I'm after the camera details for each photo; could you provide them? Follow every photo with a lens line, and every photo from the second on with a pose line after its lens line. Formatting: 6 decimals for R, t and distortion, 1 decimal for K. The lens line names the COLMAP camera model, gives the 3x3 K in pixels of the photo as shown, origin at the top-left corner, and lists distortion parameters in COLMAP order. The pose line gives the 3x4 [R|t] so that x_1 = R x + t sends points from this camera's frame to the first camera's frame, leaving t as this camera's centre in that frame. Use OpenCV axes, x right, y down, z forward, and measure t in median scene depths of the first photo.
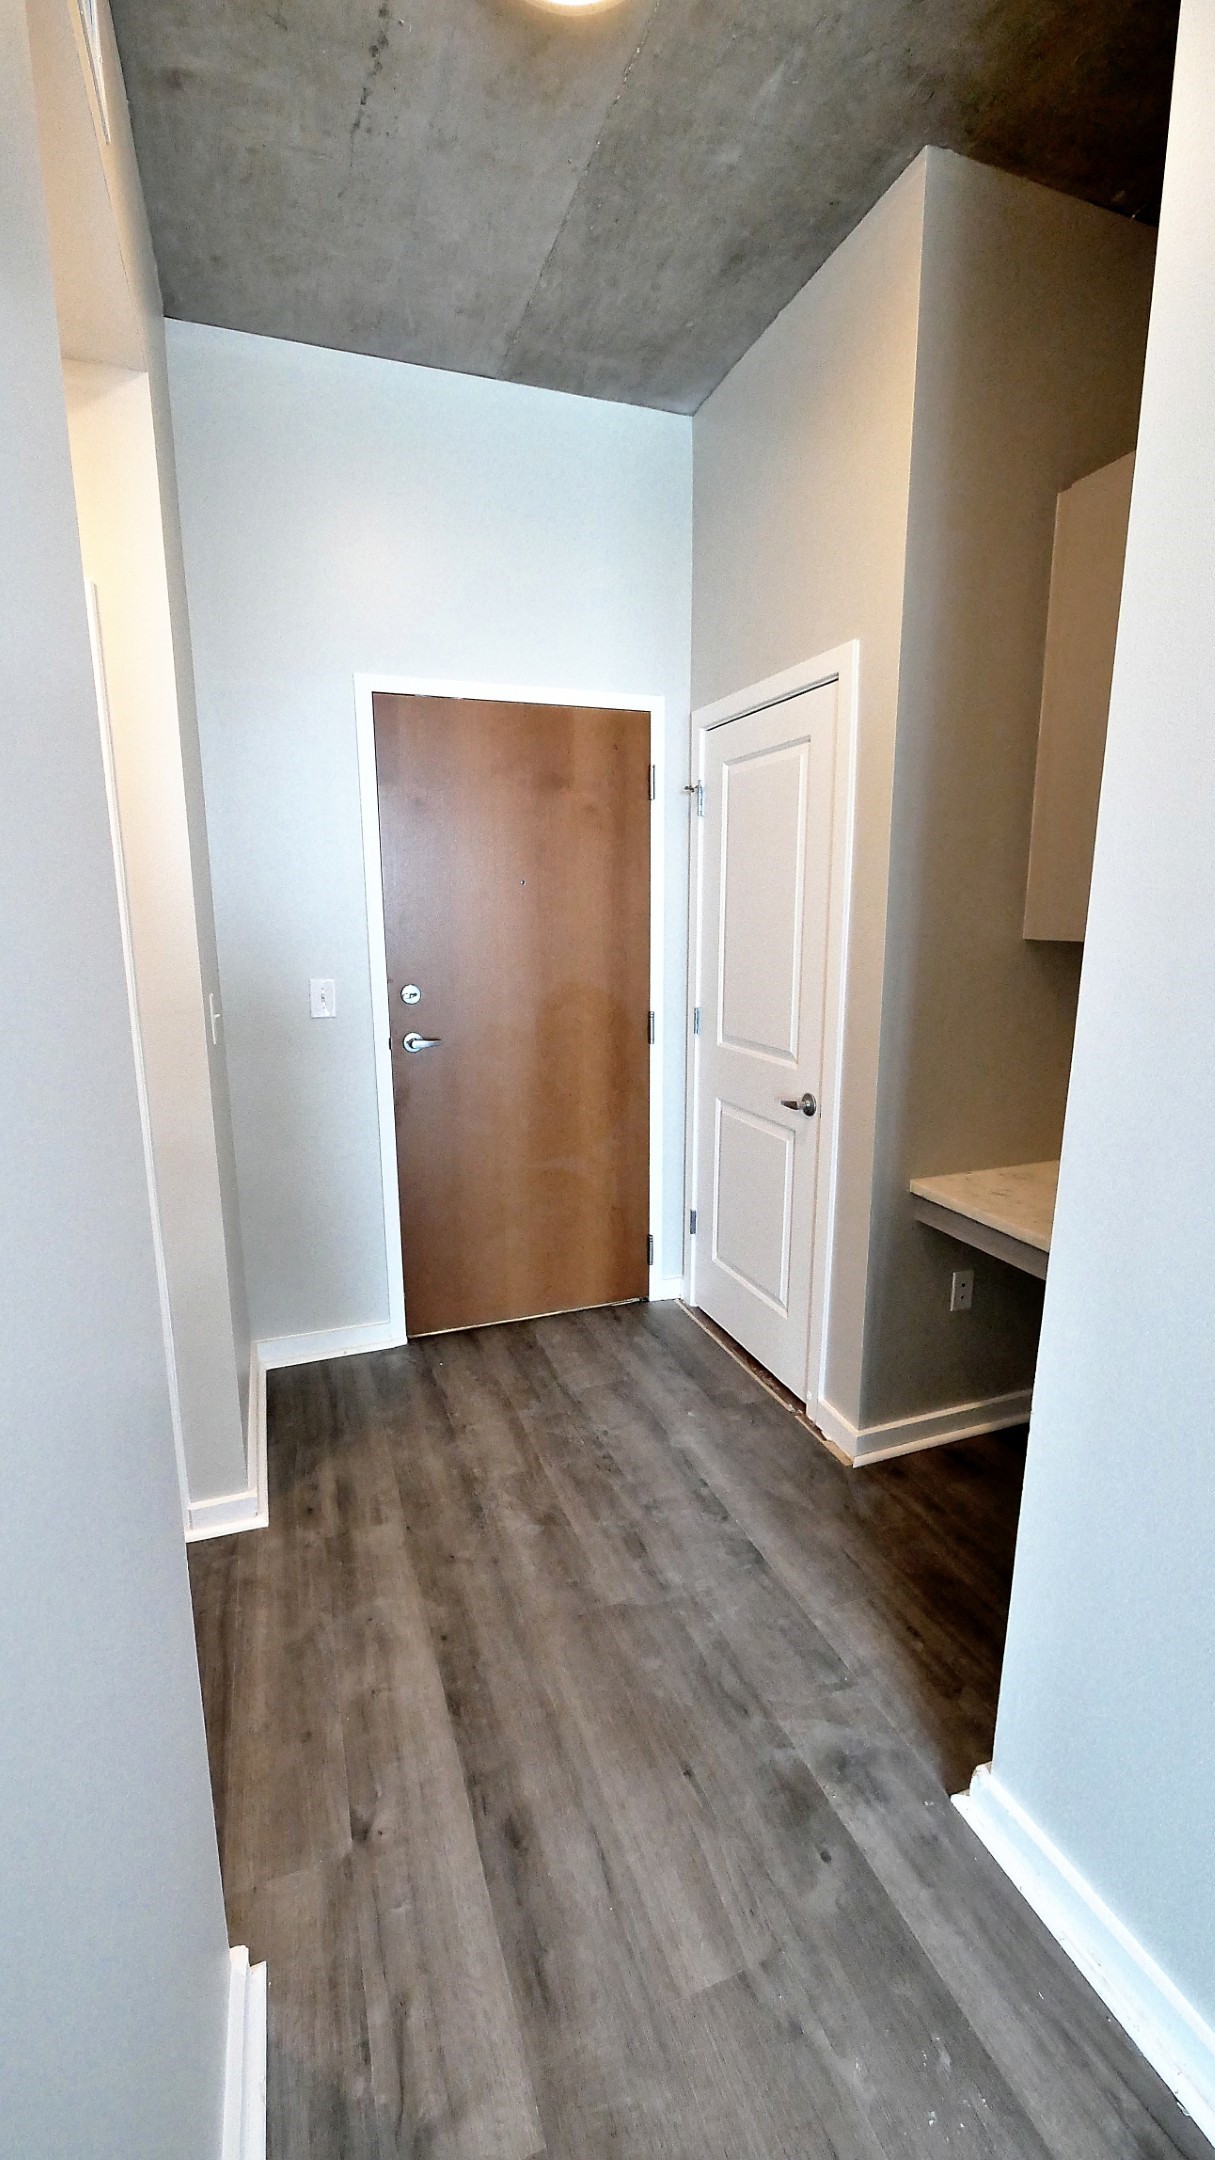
lens RADIAL K [[892.6, 0, 601.6], [0, 892.6, 1091.6], [0, 0, 1]] dist [-0.007592, 0.000828]
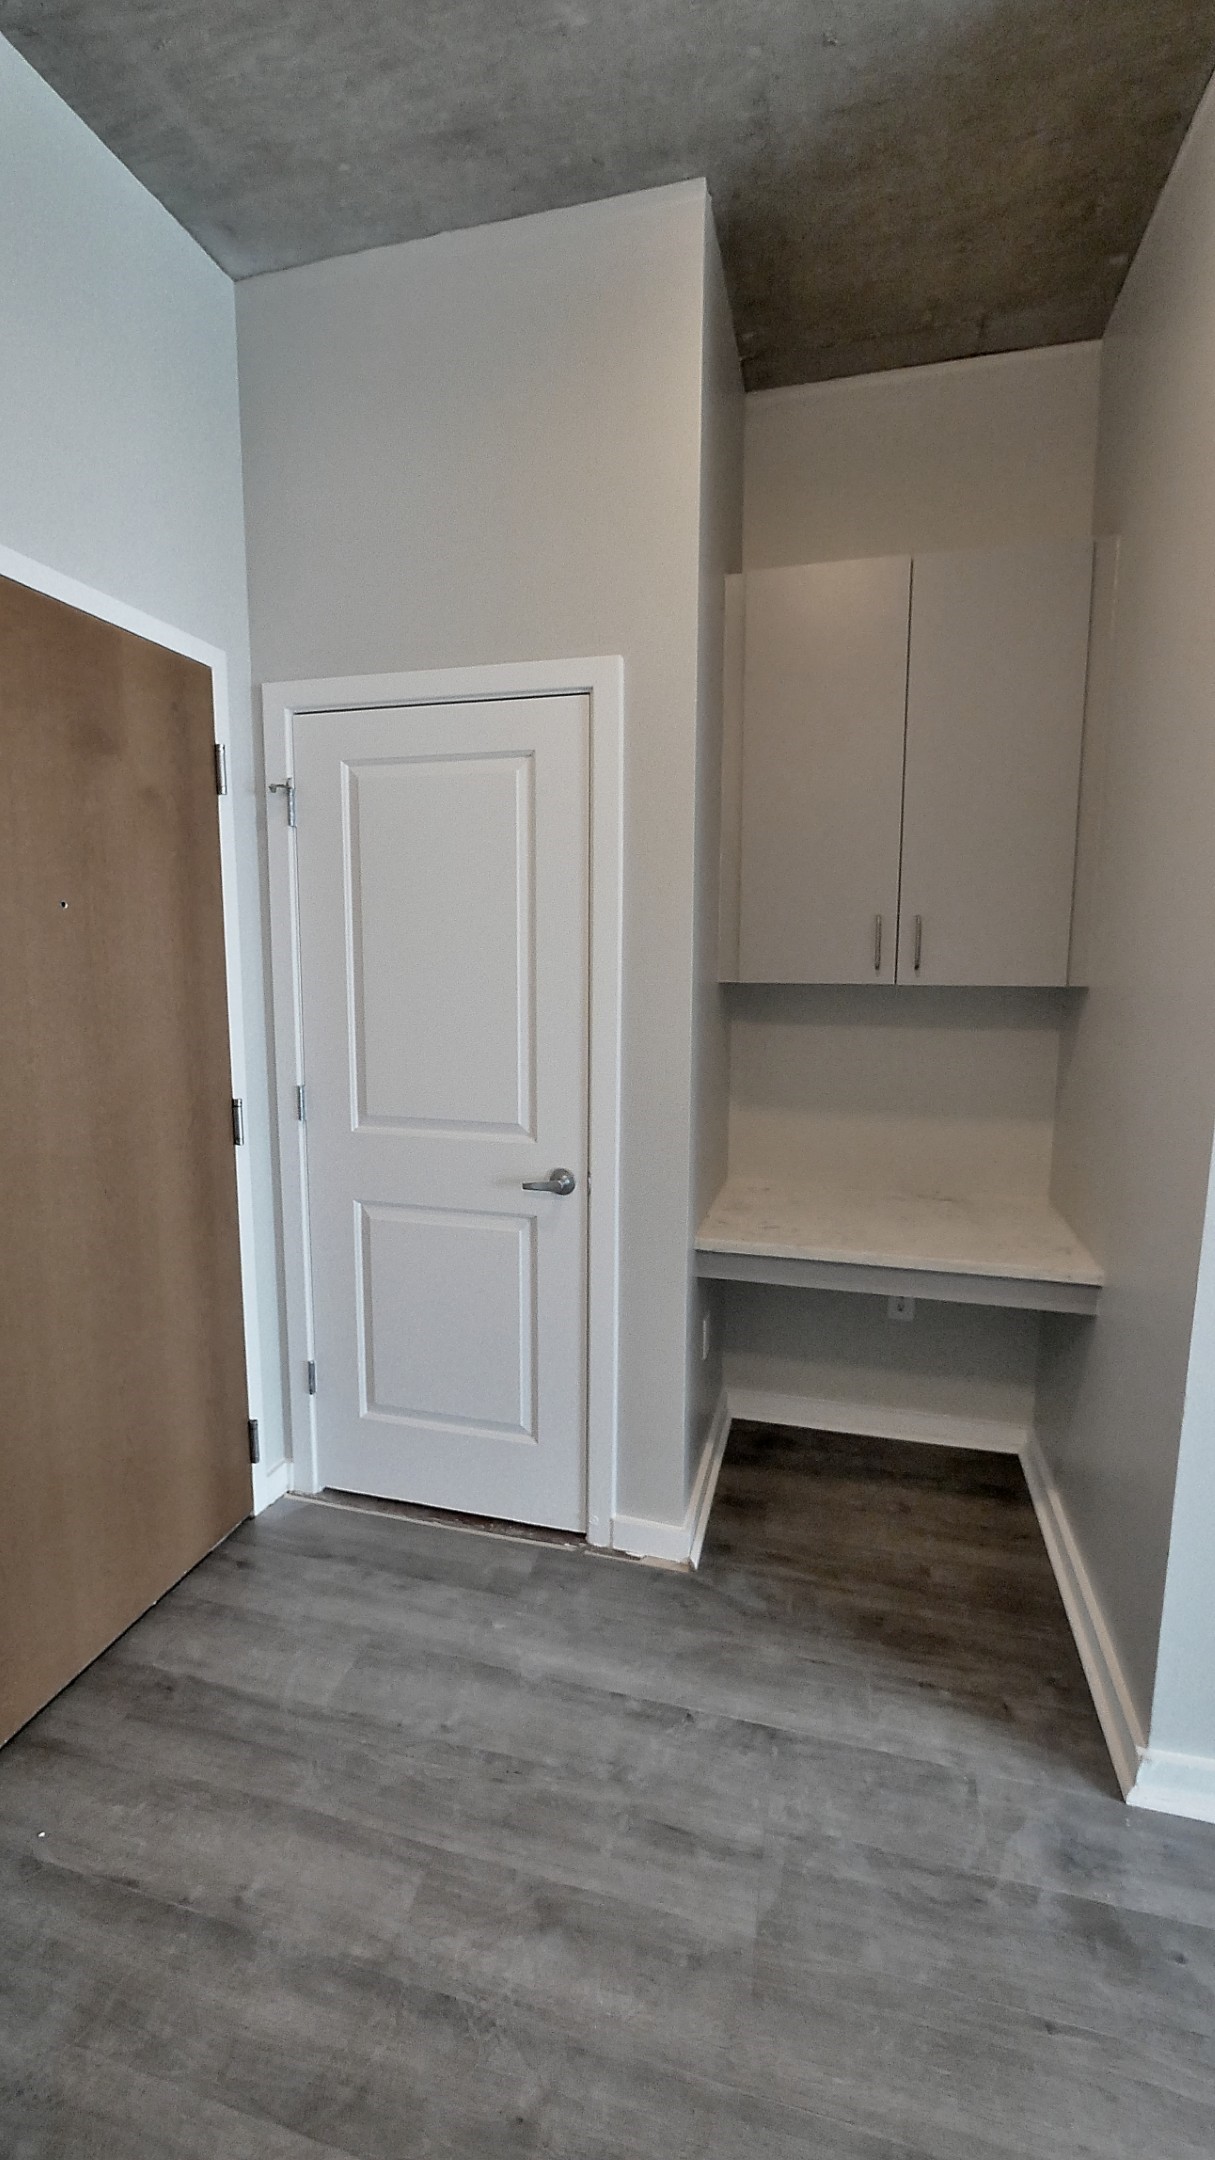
lens RADIAL K [[892.6, 0, 607.2], [0, 892.6, 1068.9], [0, 0, 1]] dist [-0.007592, 0.000828]
pose [[0.576050, -0.100797, 0.811176, -0.460105], [0.158729, 0.987272, 0.009959, -0.101462], [-0.801855, 0.123021, 0.584717, 0.502329]]
